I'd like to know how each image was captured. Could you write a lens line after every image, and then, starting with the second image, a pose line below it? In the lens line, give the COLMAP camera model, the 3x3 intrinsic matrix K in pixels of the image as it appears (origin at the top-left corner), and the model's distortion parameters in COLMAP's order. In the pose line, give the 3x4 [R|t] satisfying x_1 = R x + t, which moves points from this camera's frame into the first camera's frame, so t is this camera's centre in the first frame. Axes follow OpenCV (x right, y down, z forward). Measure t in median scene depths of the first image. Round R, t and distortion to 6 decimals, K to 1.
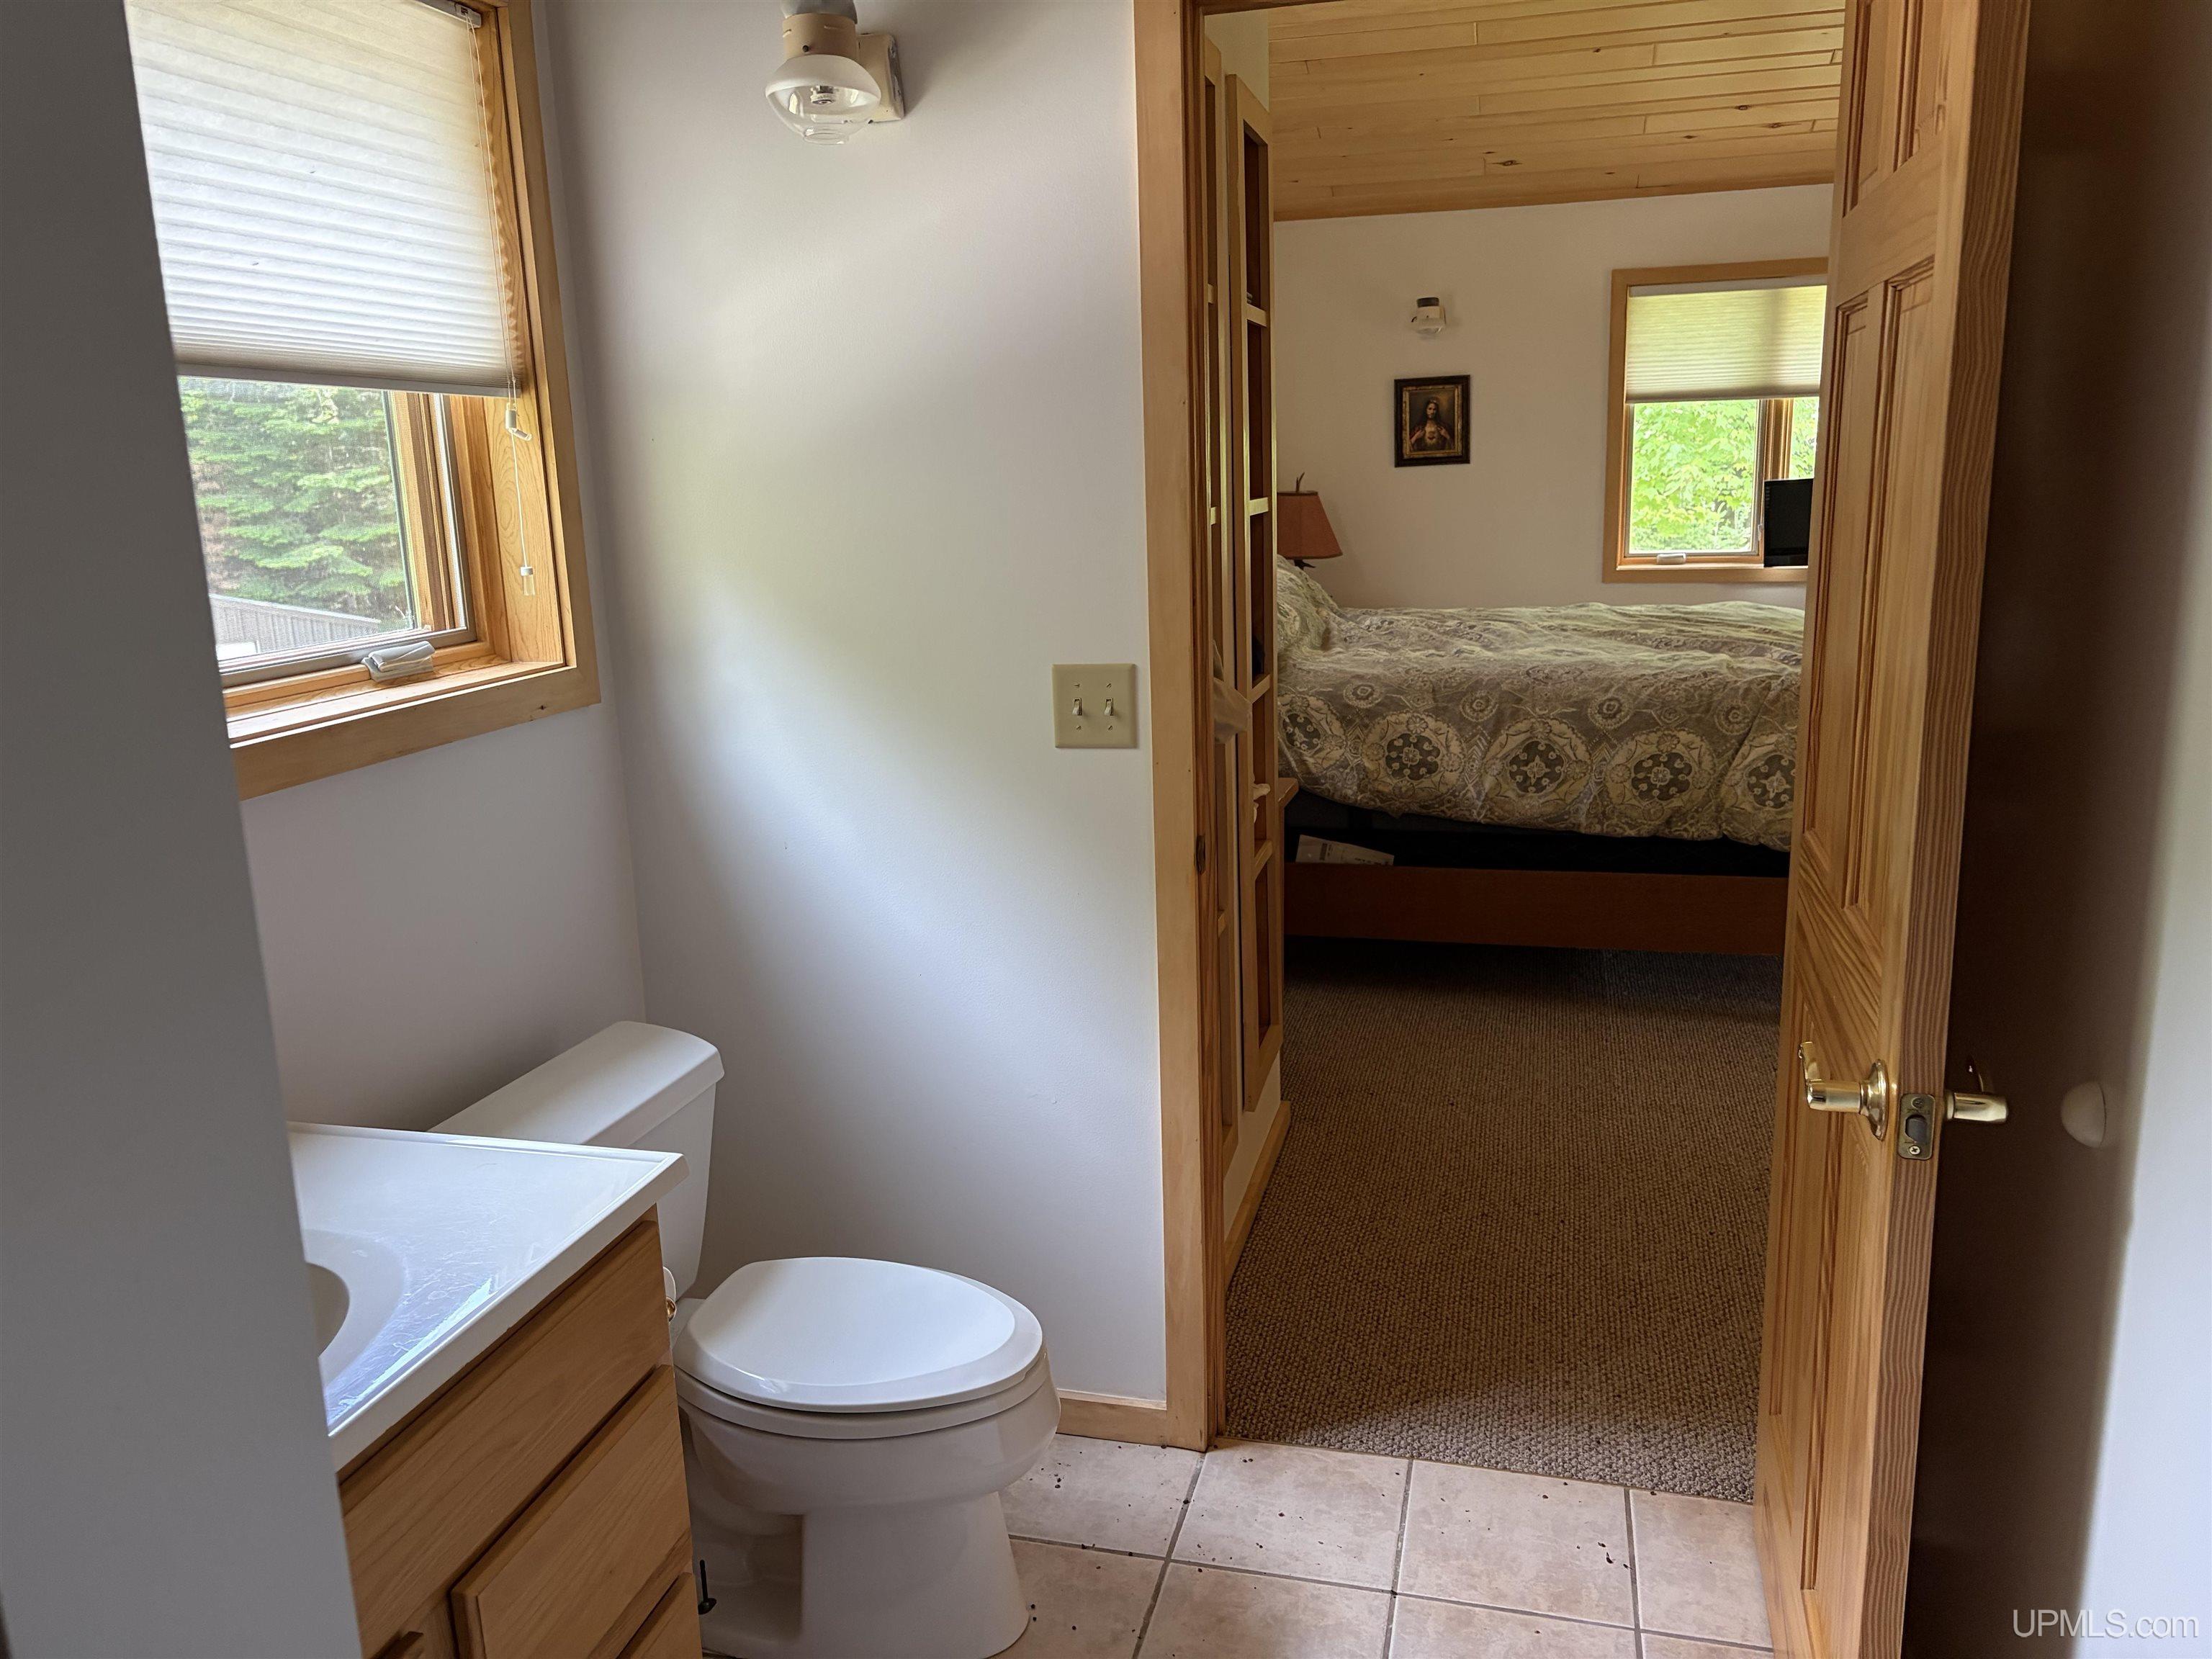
lens RADIAL K [[1663.4, 0, 1130.0], [0, 1663.4, 820.4], [0, 0, 1]] dist [0.055519, -0.057571]
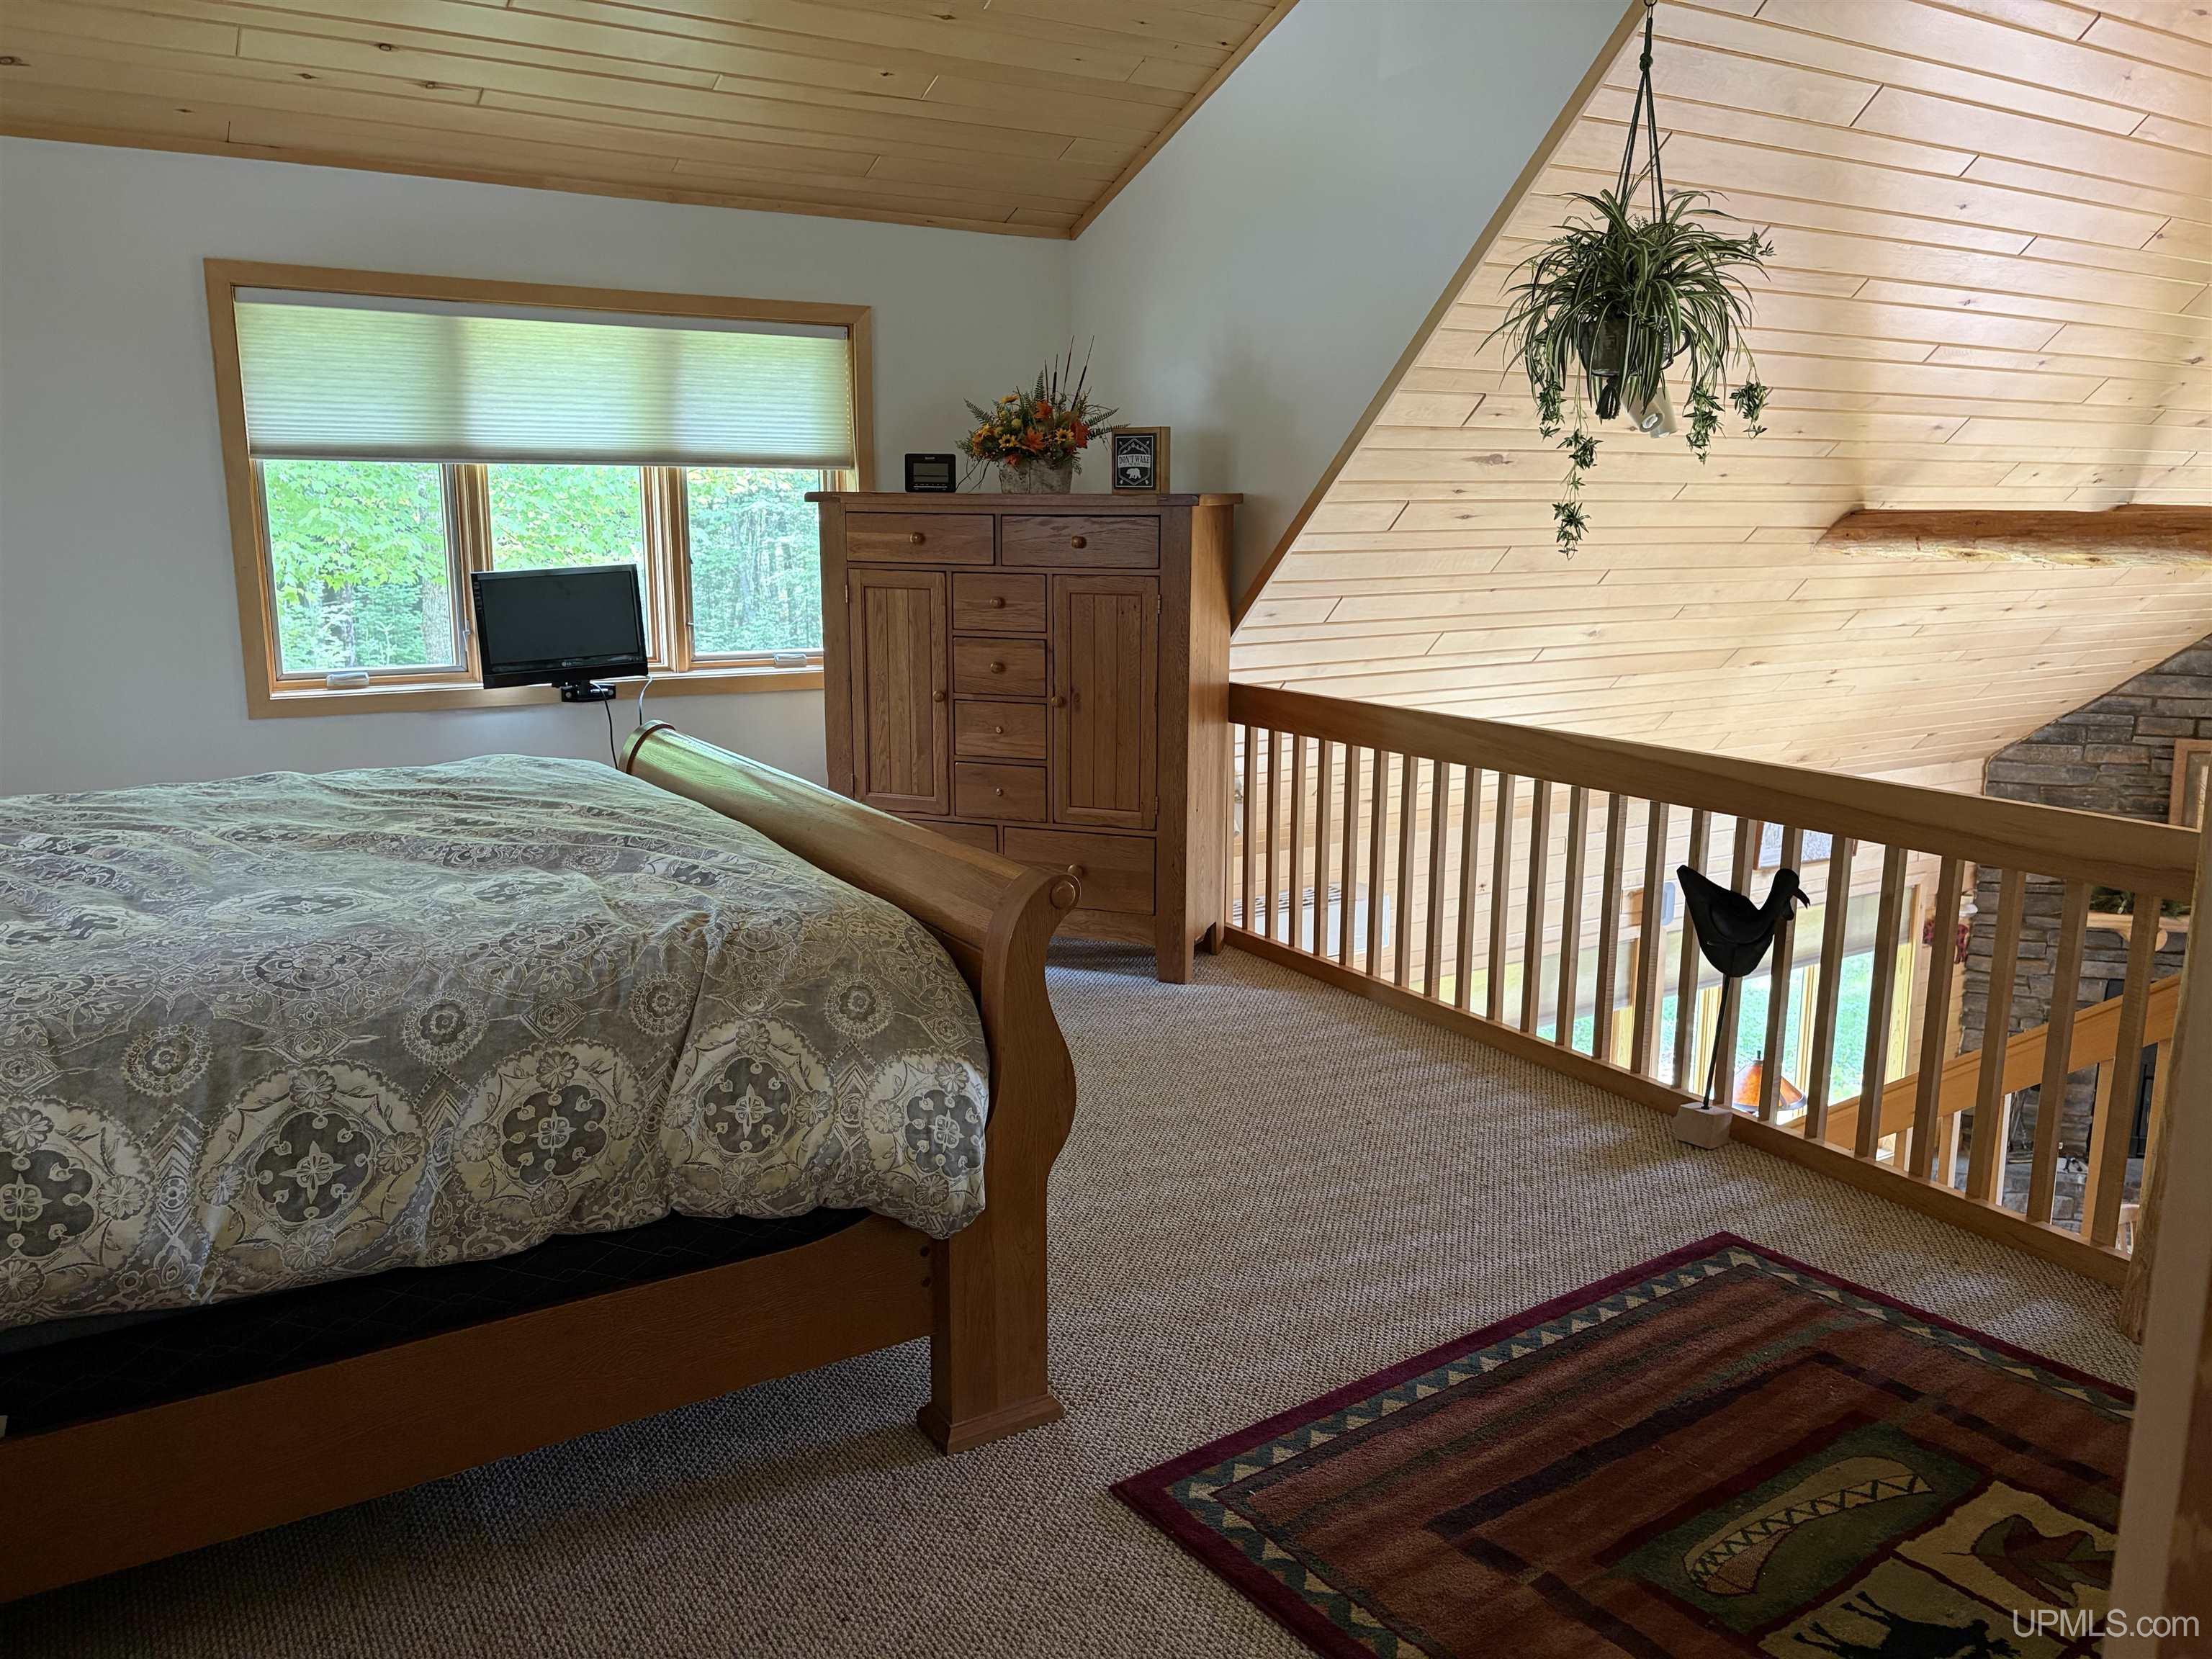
lens RADIAL K [[1663.4, 0, 1071.1], [0, 1663.4, 826.3], [0, 0, 1]] dist [0.055519, -0.057571]
pose [[0.708237, -0.105166, 0.698097, 0.062224], [0.130169, 0.991341, 0.017282, -0.110748], [-0.693870, 0.078631, 0.715794, 0.467593]]
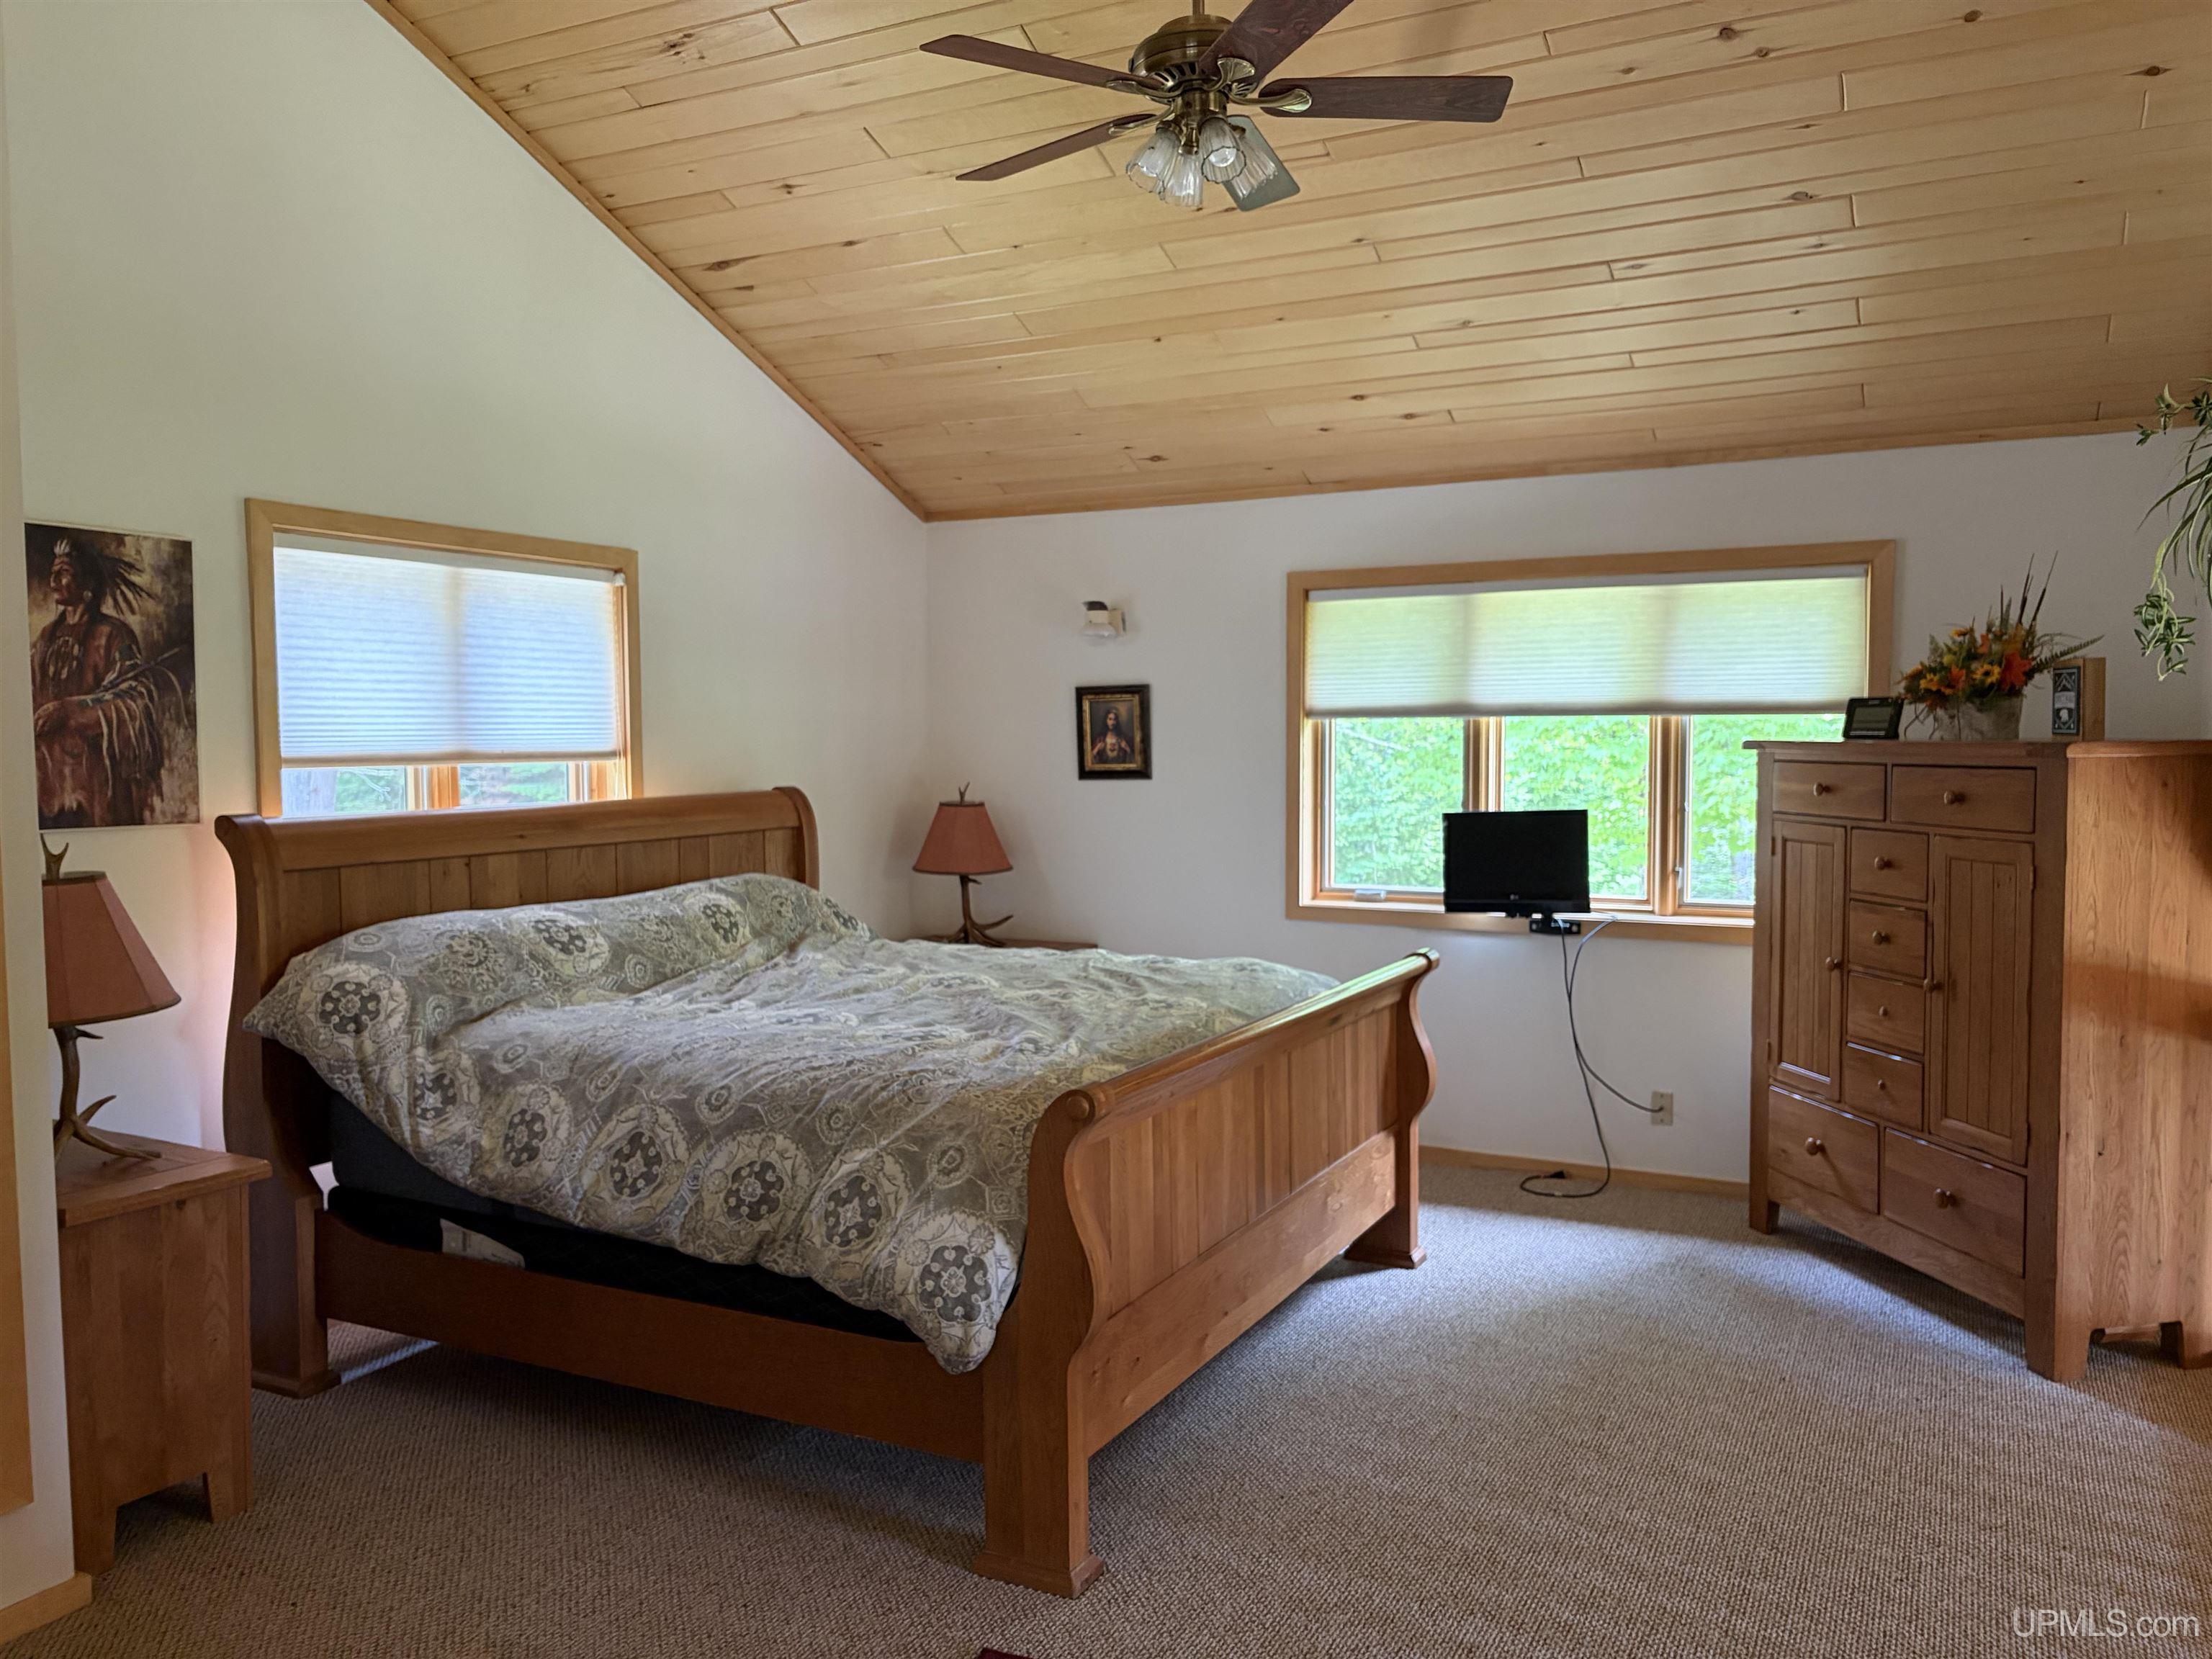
lens RADIAL K [[1663.4, 0, 1109.1], [0, 1663.4, 838.4], [0, 0, 1]] dist [0.055519, -0.057571]
pose [[0.970178, 0.038289, -0.239348, 0.651624], [-0.074013, 0.987081, -0.142100, -0.089150], [0.230815, 0.155577, 0.960479, 0.237814]]
